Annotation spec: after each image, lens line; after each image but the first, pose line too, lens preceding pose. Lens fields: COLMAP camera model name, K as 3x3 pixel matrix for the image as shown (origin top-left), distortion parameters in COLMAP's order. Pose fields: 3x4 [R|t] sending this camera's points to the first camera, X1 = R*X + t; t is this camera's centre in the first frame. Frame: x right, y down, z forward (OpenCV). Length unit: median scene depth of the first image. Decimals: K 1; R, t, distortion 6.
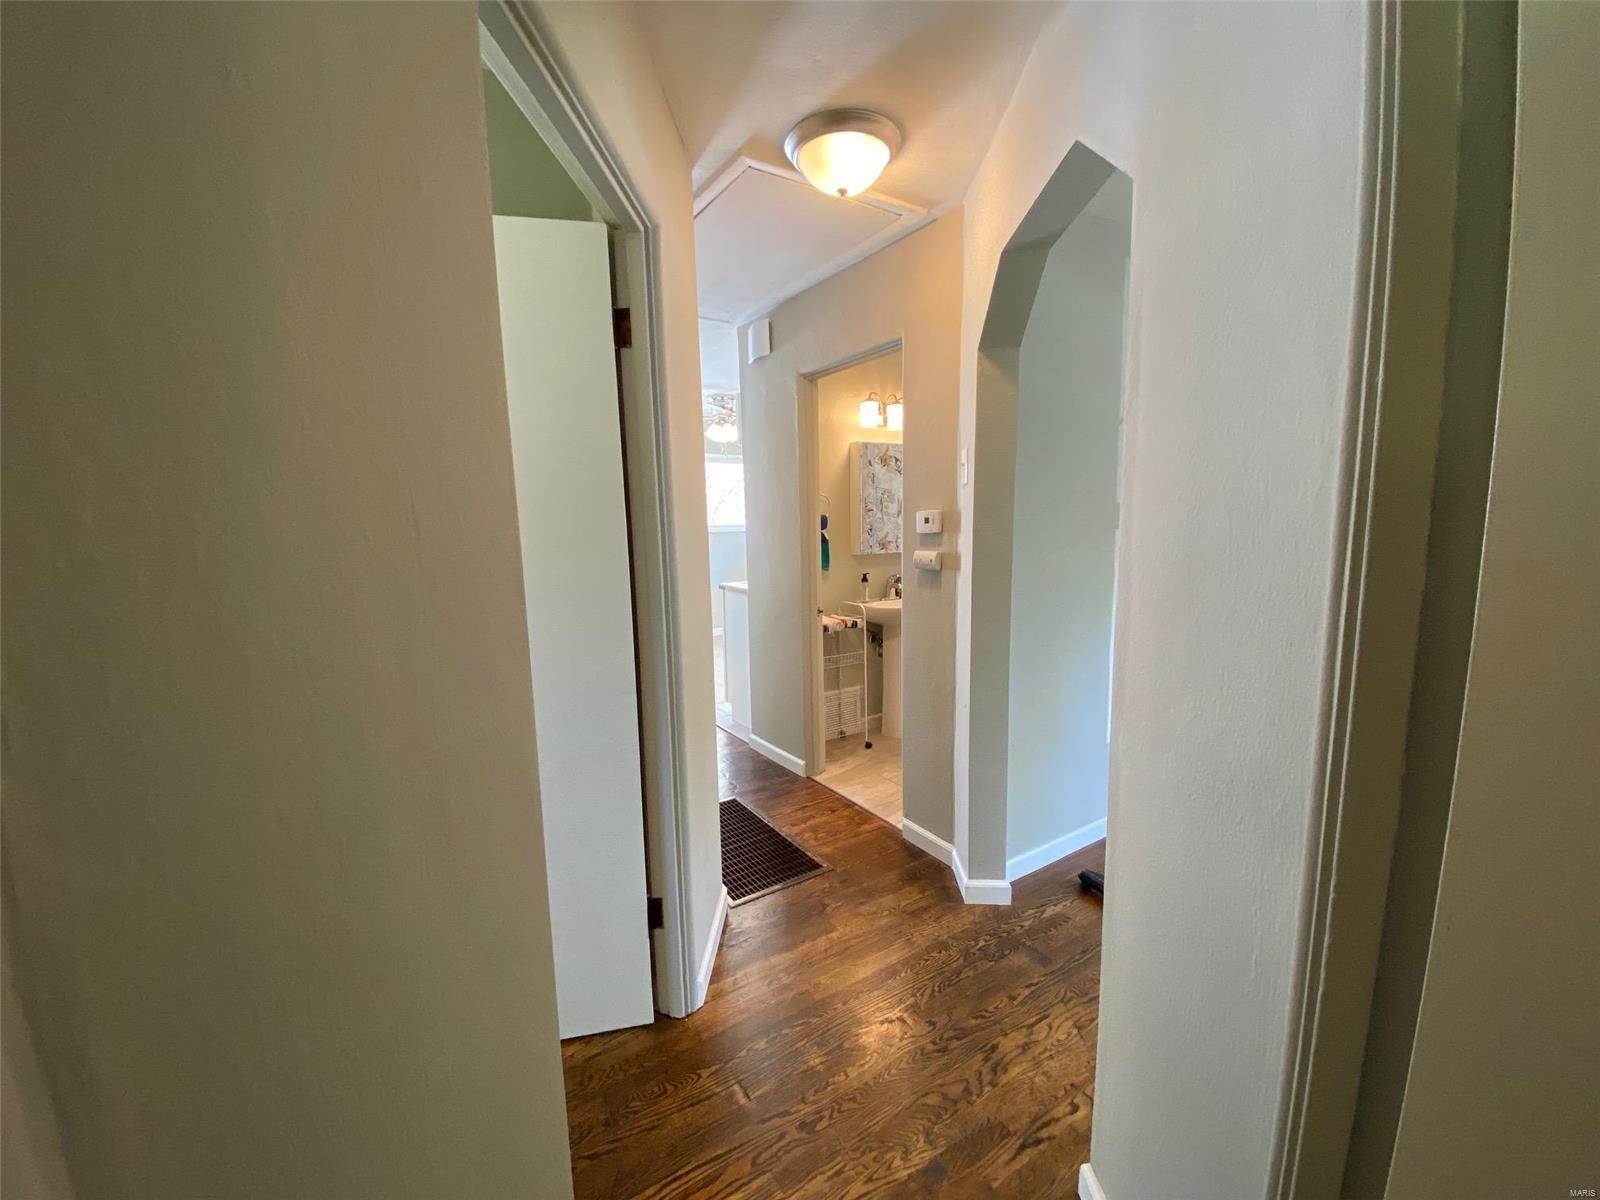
lens RADIAL K [[642.9, 0, 794.5], [0, 642.9, 602.8], [0, 0, 1]] dist [0.017251, -0.017769]
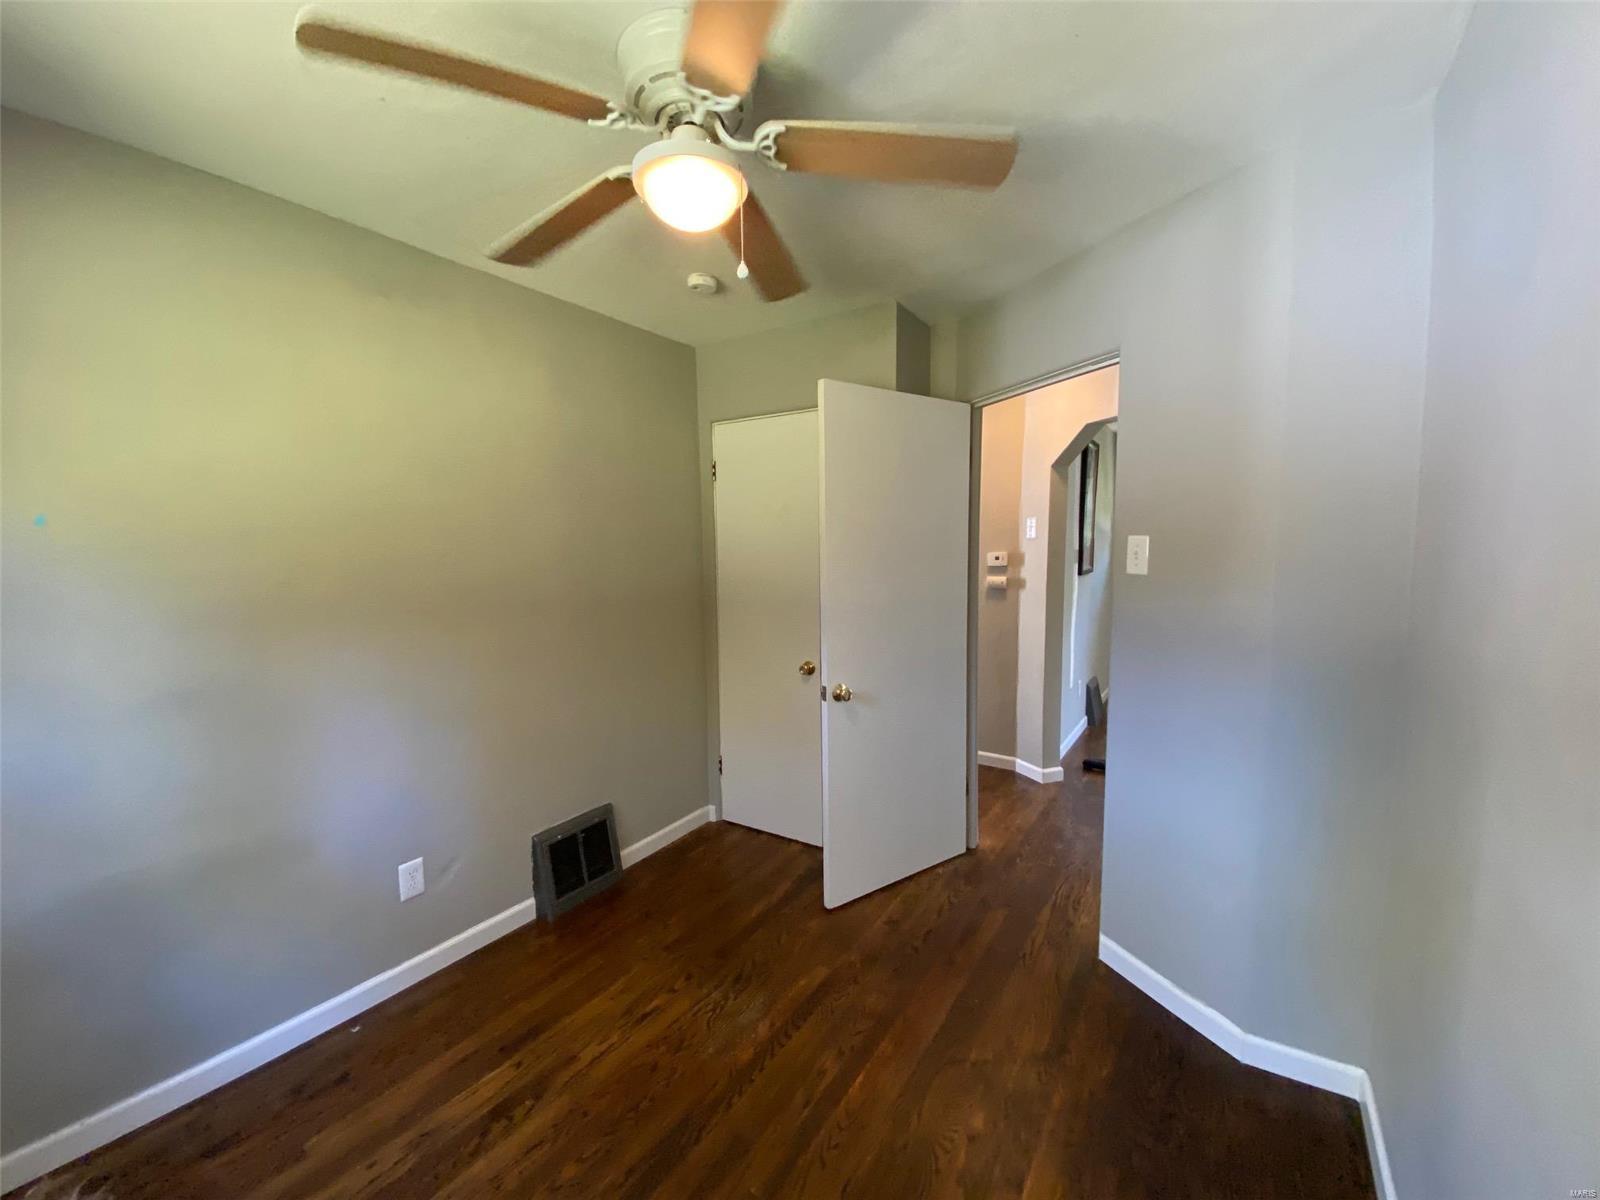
lens RADIAL K [[642.9, 0, 800.5], [0, 642.9, 609.8], [0, 0, 1]] dist [0.017251, -0.017769]
pose [[0.911111, -0.028621, 0.411167, -0.925278], [0.049129, 0.998015, -0.039395, 0.043199], [-0.409224, 0.056094, 0.910708, -0.284143]]
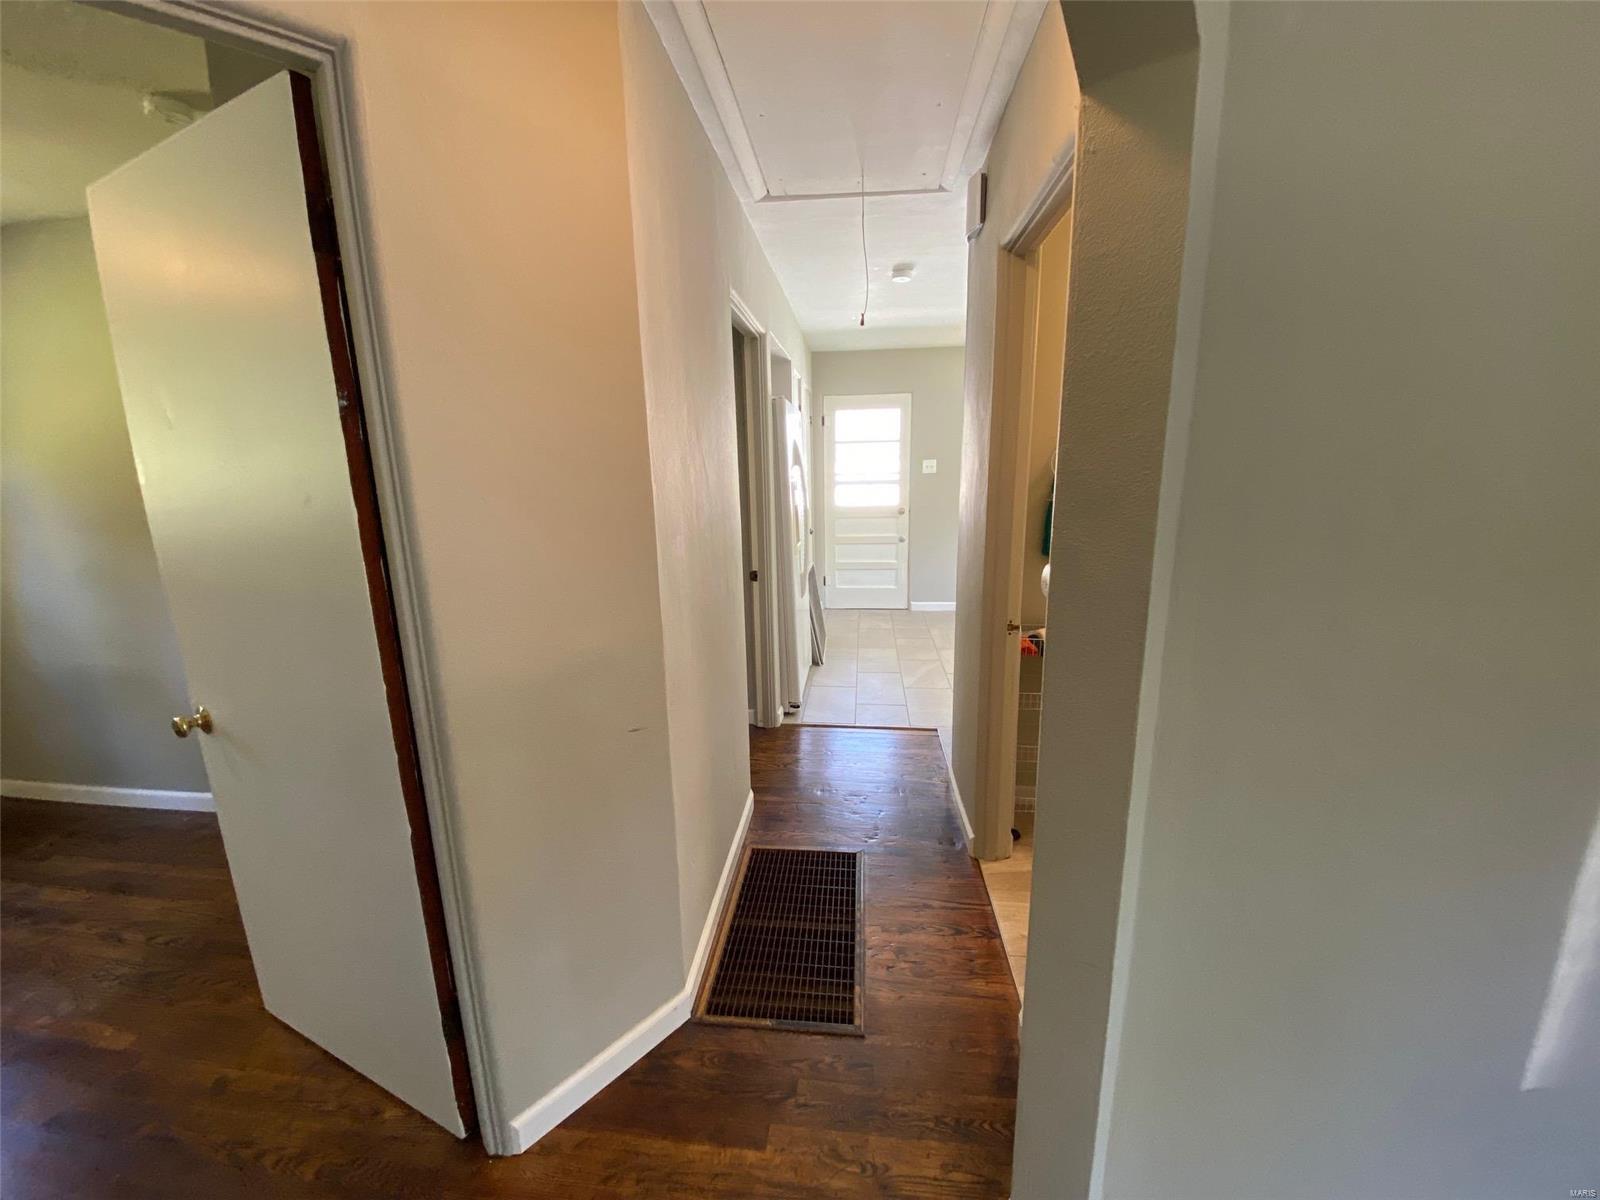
lens RADIAL K [[642.9, 0, 799.5], [0, 642.9, 608.9], [0, 0, 1]] dist [0.017251, -0.017769]
pose [[0.777045, 0.140796, -0.613496, 0.365774], [-0.077650, 0.988659, 0.128546, -0.099198], [0.624637, -0.052248, 0.779166, 0.487586]]
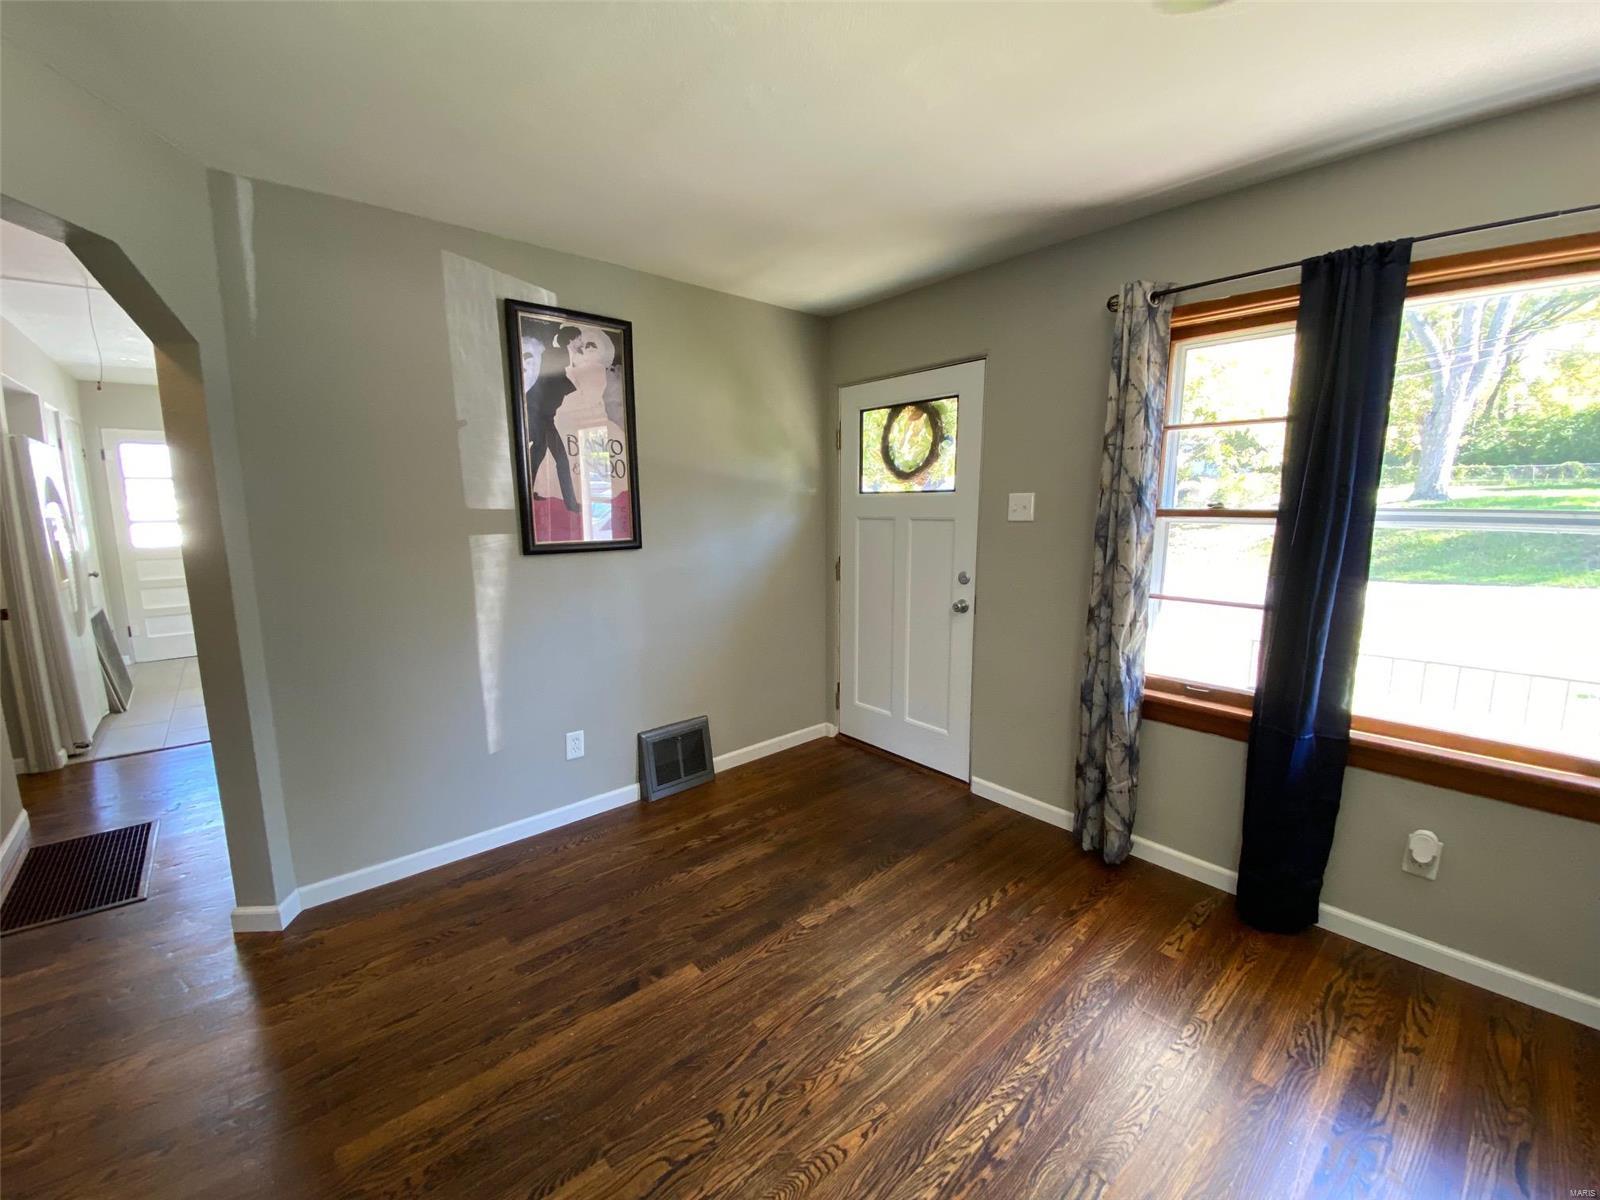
lens RADIAL K [[642.9, 0, 801.9], [0, 642.9, 601.2], [0, 0, 1]] dist [0.017251, -0.017769]
pose [[0.989336, -0.003239, 0.145616, 0.878672], [0.000826, 0.999861, 0.016624, -0.031457], [-0.145650, -0.016326, 0.989201, -0.028881]]
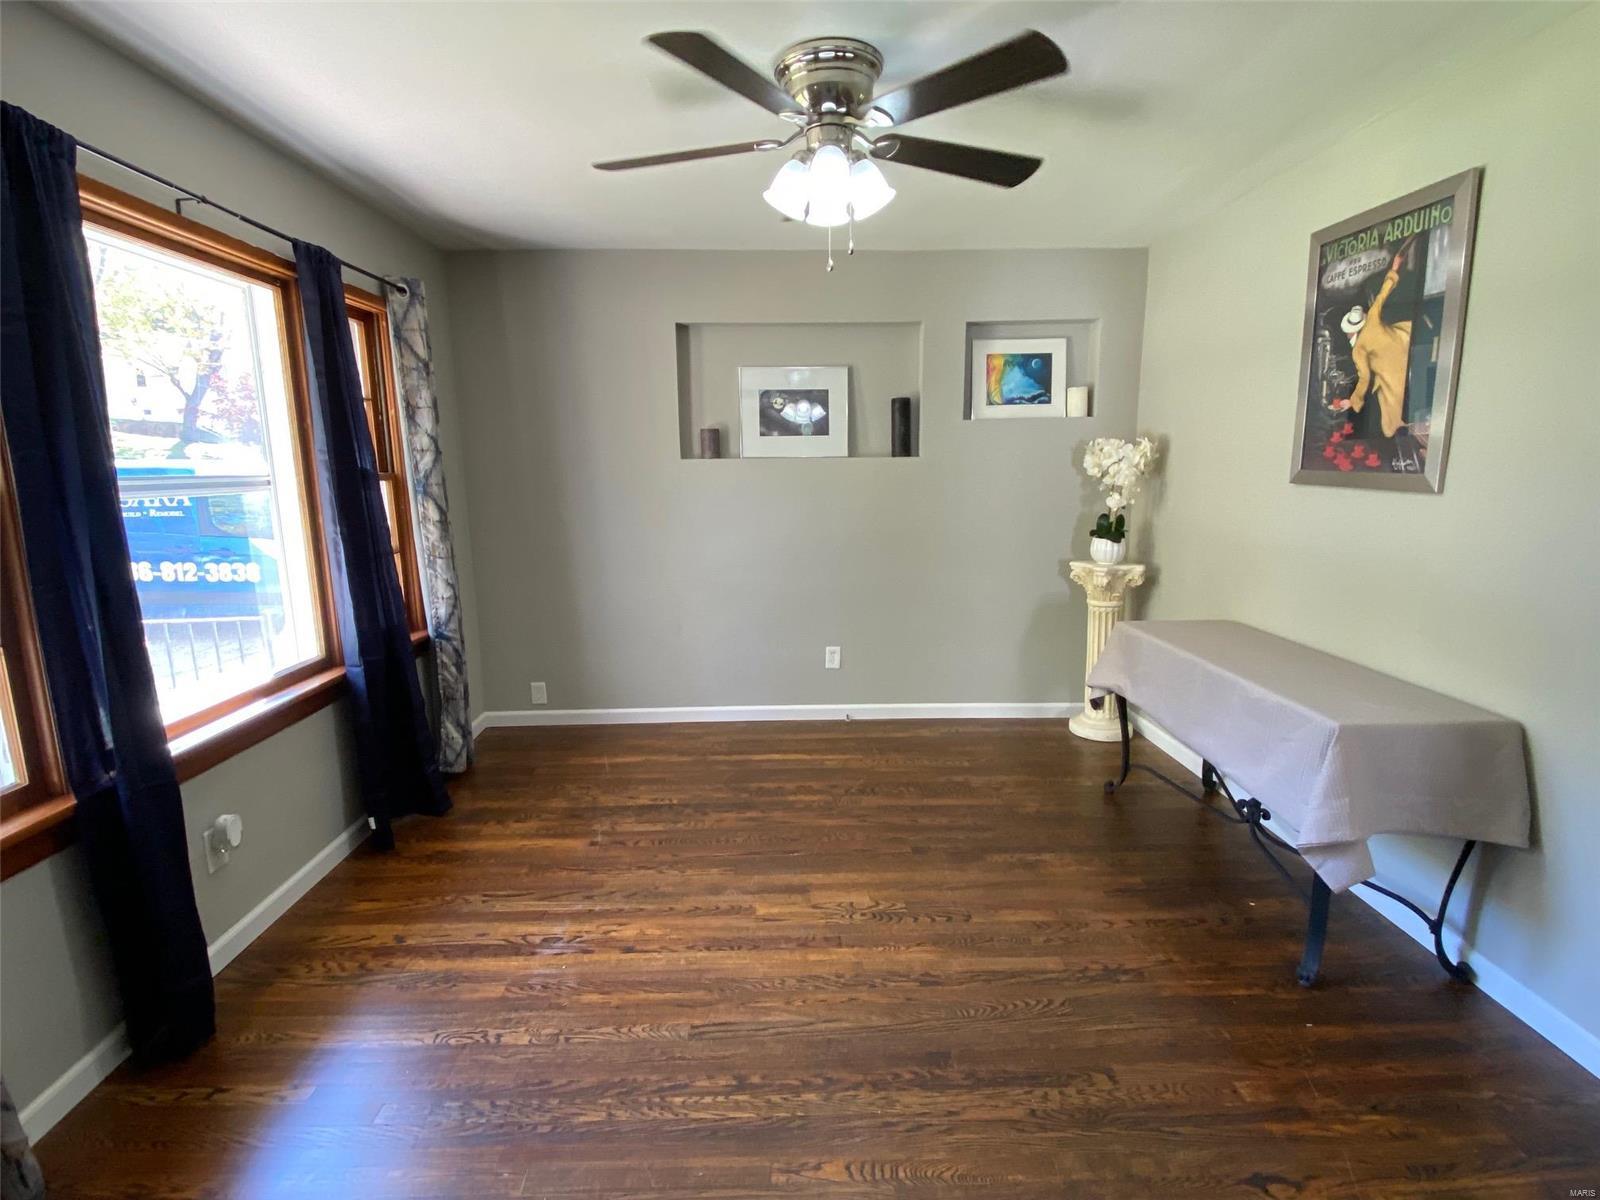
lens RADIAL K [[753.2, 0, 800.7], [0, 753.2, 605.9], [0, 0, 1]] dist [0.000153, -0.008368]
pose [[-0.855117, -0.062317, 0.514676, 0.744313], [0.099820, 0.954383, 0.281404, -0.145450], [-0.508735, 0.292009, -0.809889, 0.906508]]
